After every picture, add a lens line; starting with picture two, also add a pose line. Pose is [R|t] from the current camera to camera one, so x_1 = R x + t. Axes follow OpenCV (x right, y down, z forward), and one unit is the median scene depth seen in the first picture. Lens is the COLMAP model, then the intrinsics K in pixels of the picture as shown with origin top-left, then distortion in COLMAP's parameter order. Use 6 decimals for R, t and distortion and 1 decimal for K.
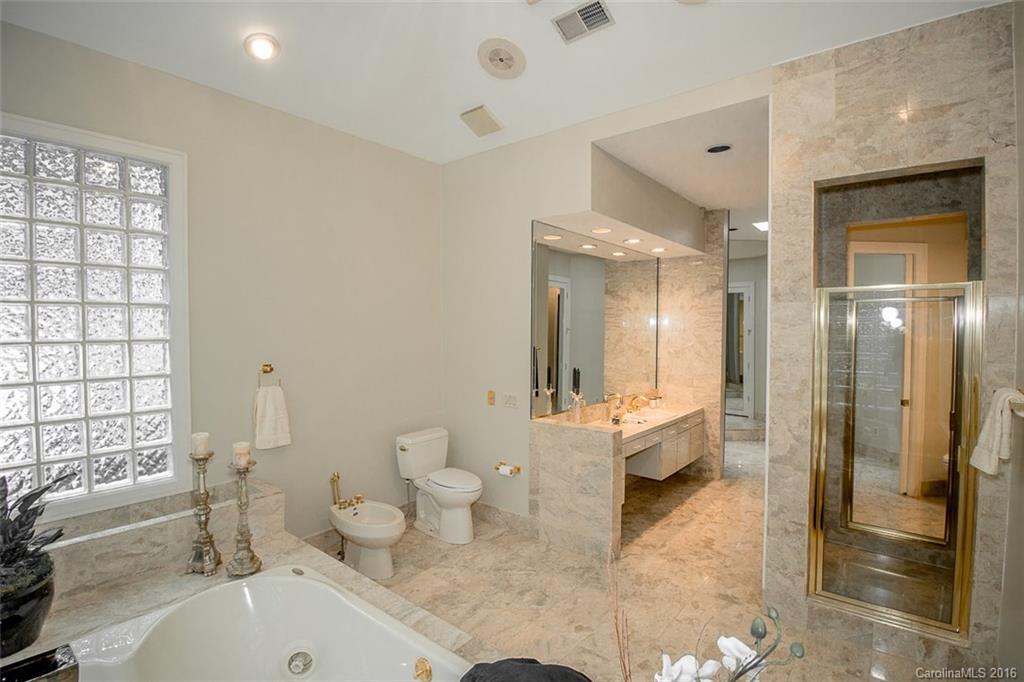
lens RADIAL K [[490.8, 0, 515.2], [0, 490.8, 344.1], [0, 0, 1]] dist [-0.020272, -0.004491]
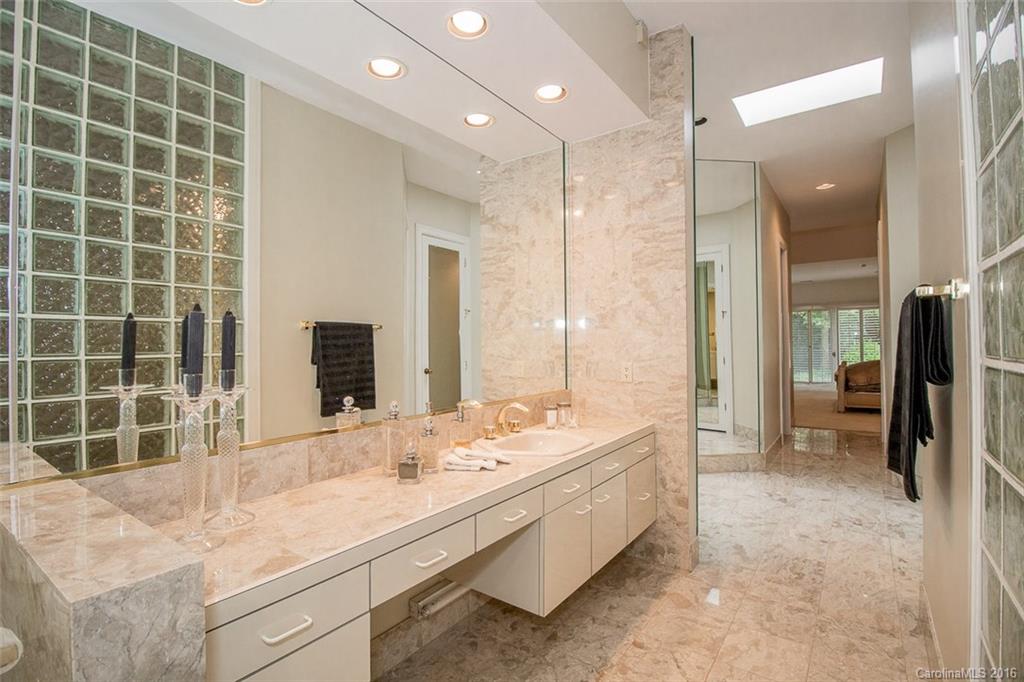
lens RADIAL K [[490.8, 0, 509.9], [0, 490.8, 339.1], [0, 0, 1]] dist [-0.020272, -0.004491]
pose [[0.998478, -0.013730, 0.053414, 0.210146], [0.015859, 0.999088, -0.039636, 0.060269], [-0.052821, 0.040423, 0.997786, 0.500725]]
